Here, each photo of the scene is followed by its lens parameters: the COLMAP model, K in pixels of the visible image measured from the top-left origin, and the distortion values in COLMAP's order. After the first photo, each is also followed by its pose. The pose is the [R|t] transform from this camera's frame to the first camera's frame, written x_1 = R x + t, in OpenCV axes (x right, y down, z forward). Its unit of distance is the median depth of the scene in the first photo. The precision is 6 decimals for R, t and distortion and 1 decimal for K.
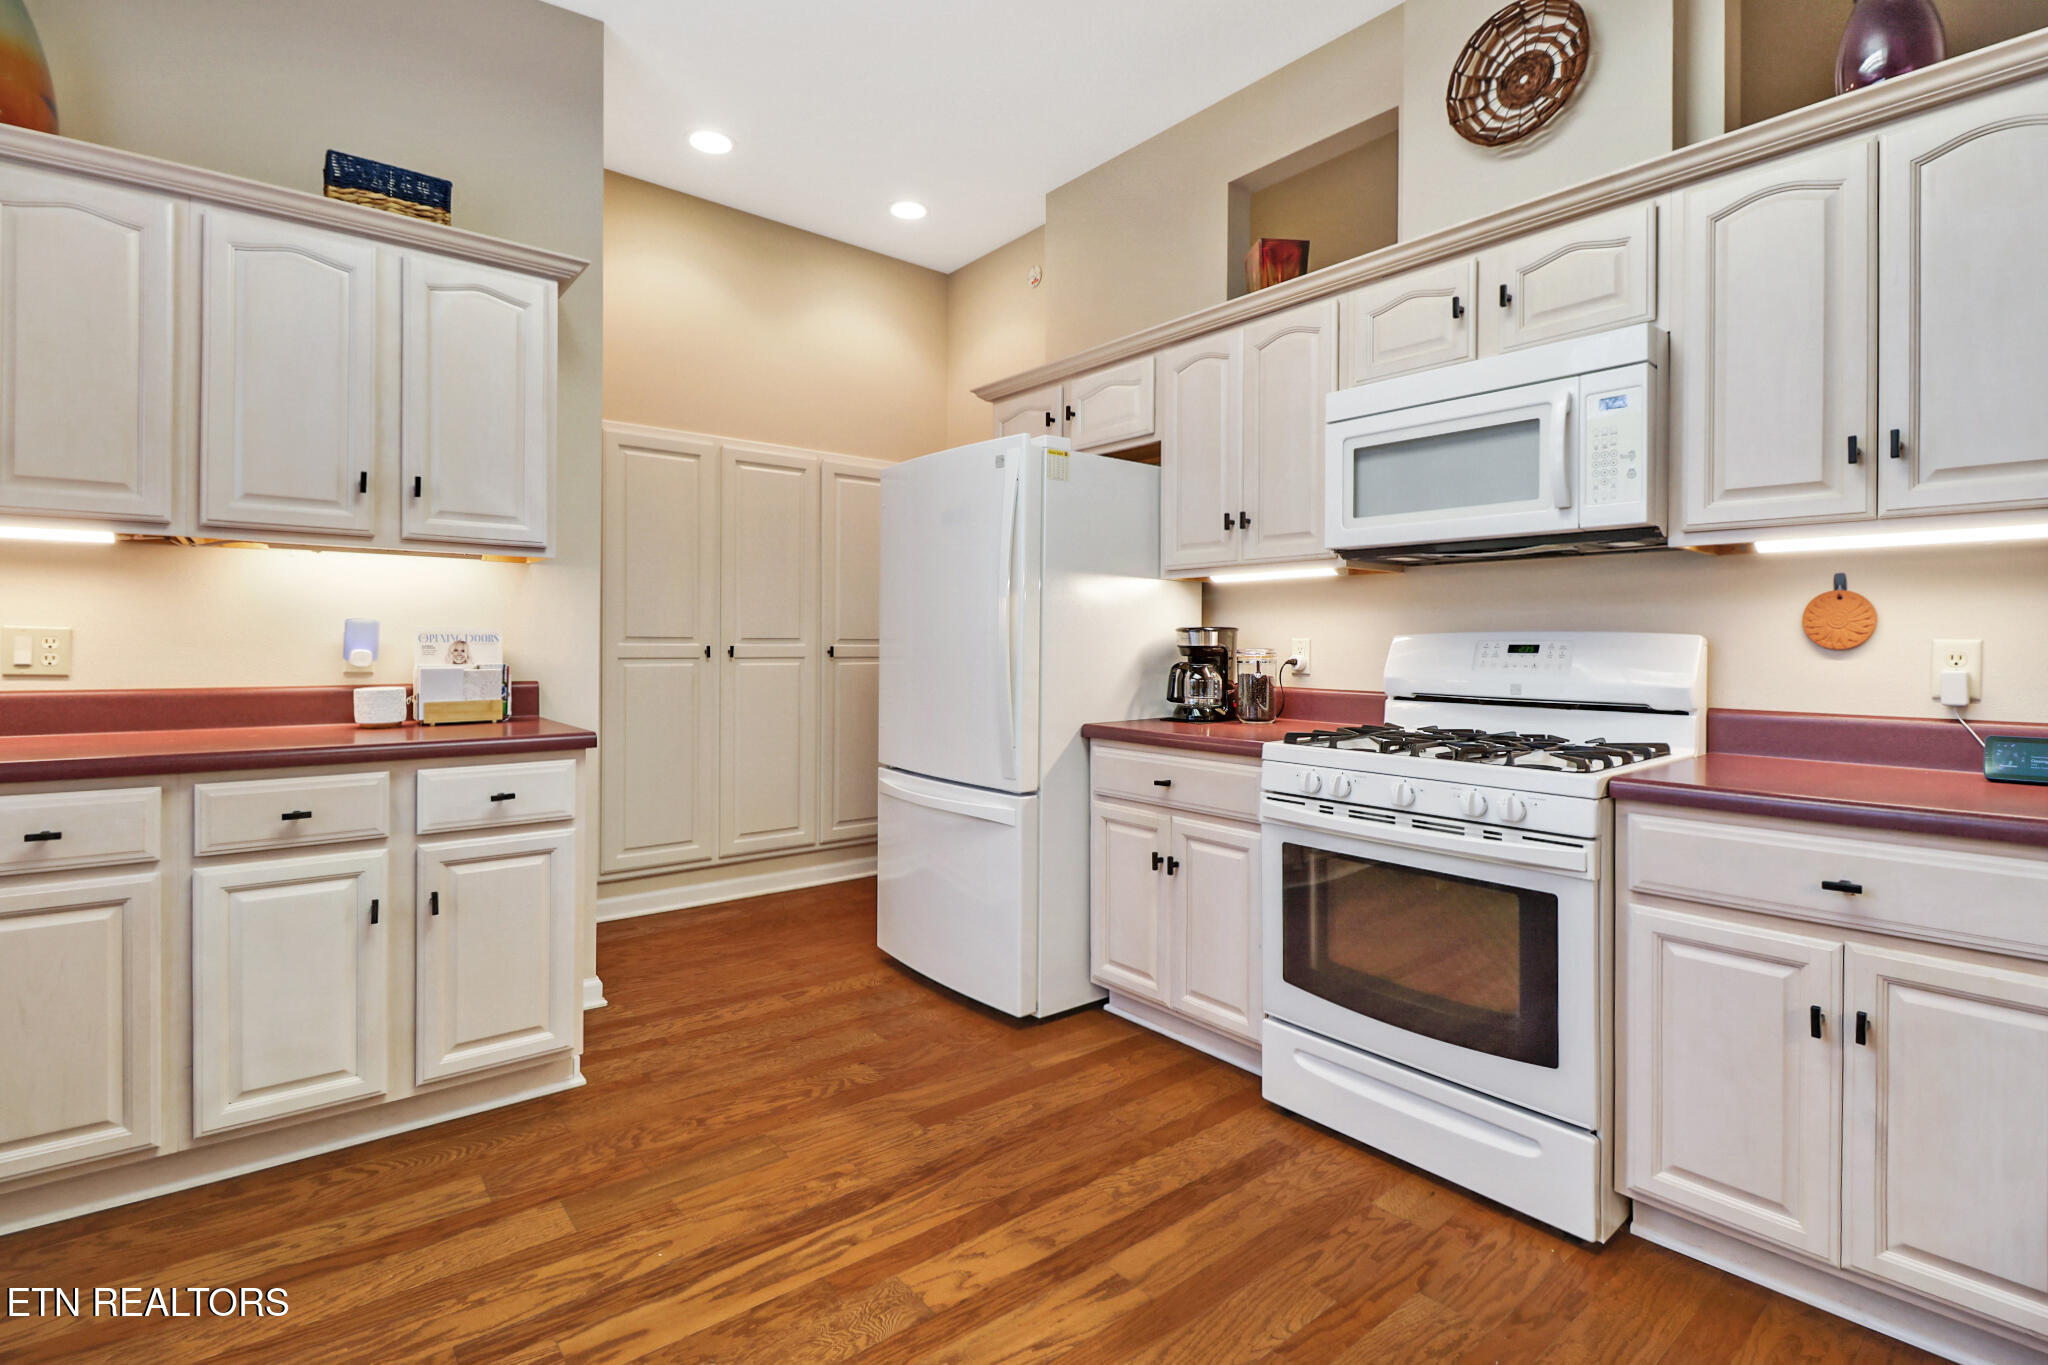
lens RADIAL K [[960.6, 0, 1028.3], [0, 960.6, 650.2], [0, 0, 1]] dist [0.001250, -0.011051]
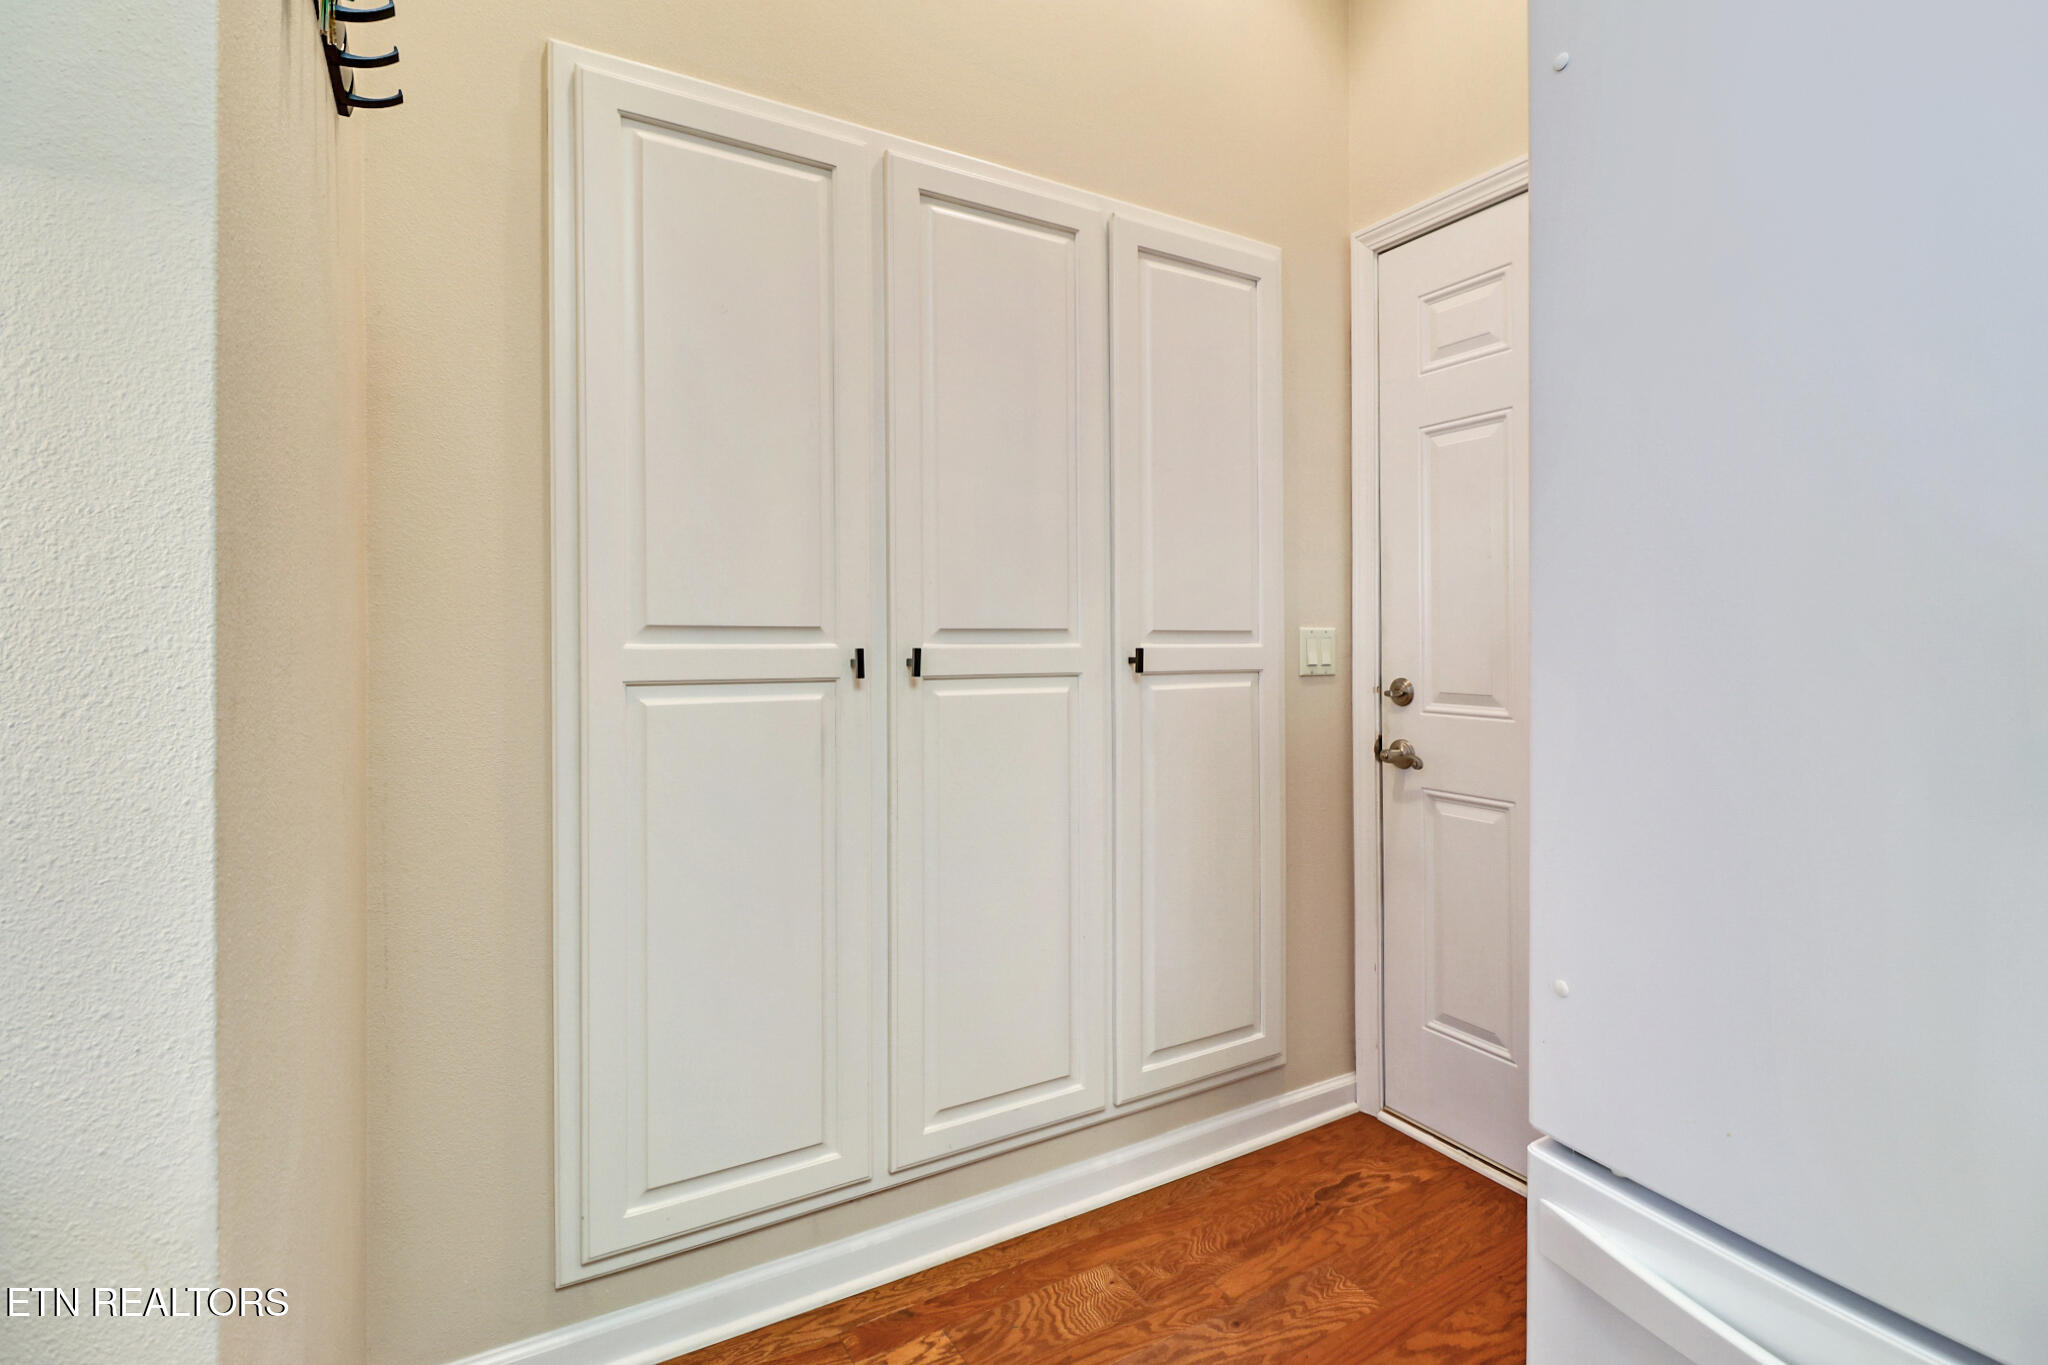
lens RADIAL K [[960.6, 0, 1028.3], [0, 960.6, 650.2], [0, 0, 1]] dist [0.001250, -0.011051]
pose [[0.985114, -0.008985, -0.171665, -0.190889], [0.008912, 0.999960, -0.001193, -0.002727], [0.171669, -0.000354, 0.985155, 0.605737]]
